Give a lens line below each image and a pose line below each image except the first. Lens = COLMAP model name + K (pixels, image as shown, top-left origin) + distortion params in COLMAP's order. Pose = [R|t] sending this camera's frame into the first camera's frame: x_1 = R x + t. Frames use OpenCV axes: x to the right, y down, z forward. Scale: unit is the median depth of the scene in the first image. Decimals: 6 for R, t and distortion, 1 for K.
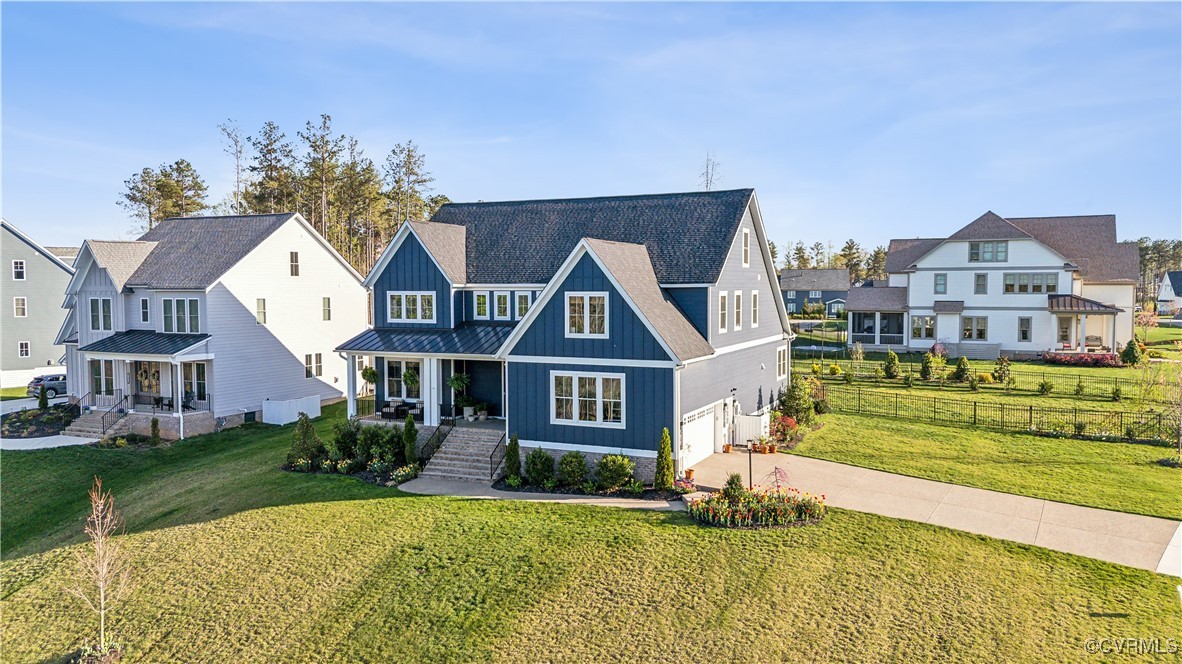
lens RADIAL K [[857.8, 0, 591.0], [0, 857.8, 332.0], [0, 0, 1]] dist [0.037387, 0.000131]
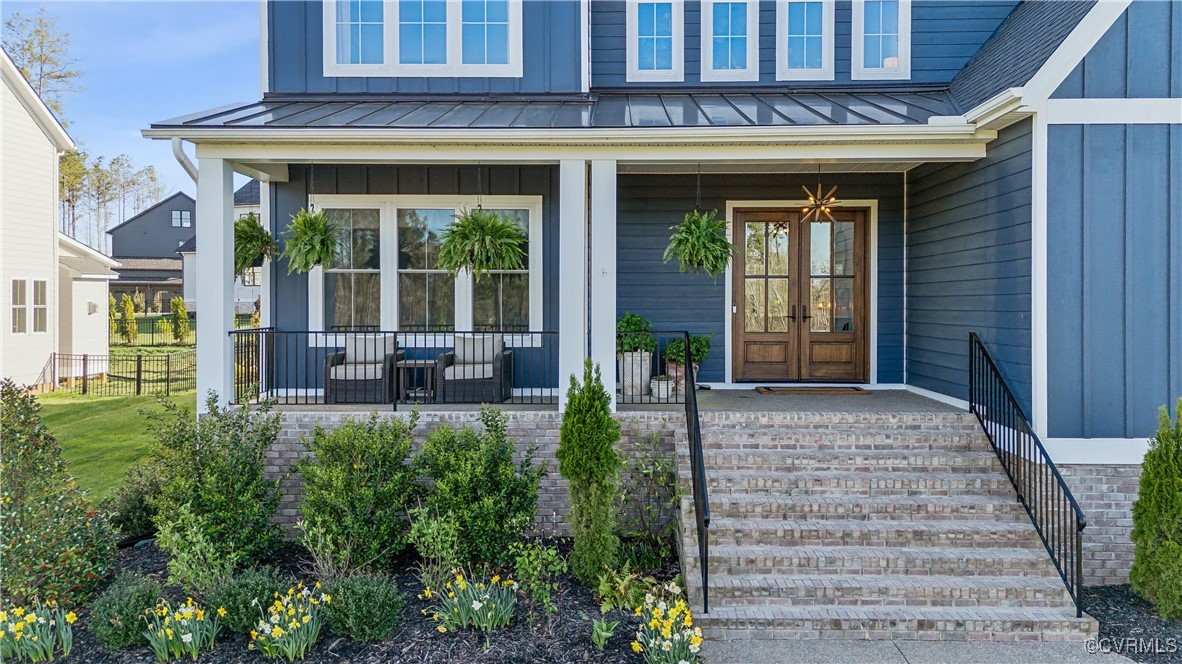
lens RADIAL K [[857.8, 0, 591.0], [0, 857.8, 332.0], [0, 0, 1]] dist [0.037387, 0.000131]
pose [[0.912290, -0.010584, 0.409408, -0.276802], [0.025189, 0.999224, -0.030296, 0.086391], [-0.408769, 0.037951, 0.911848, 0.710262]]
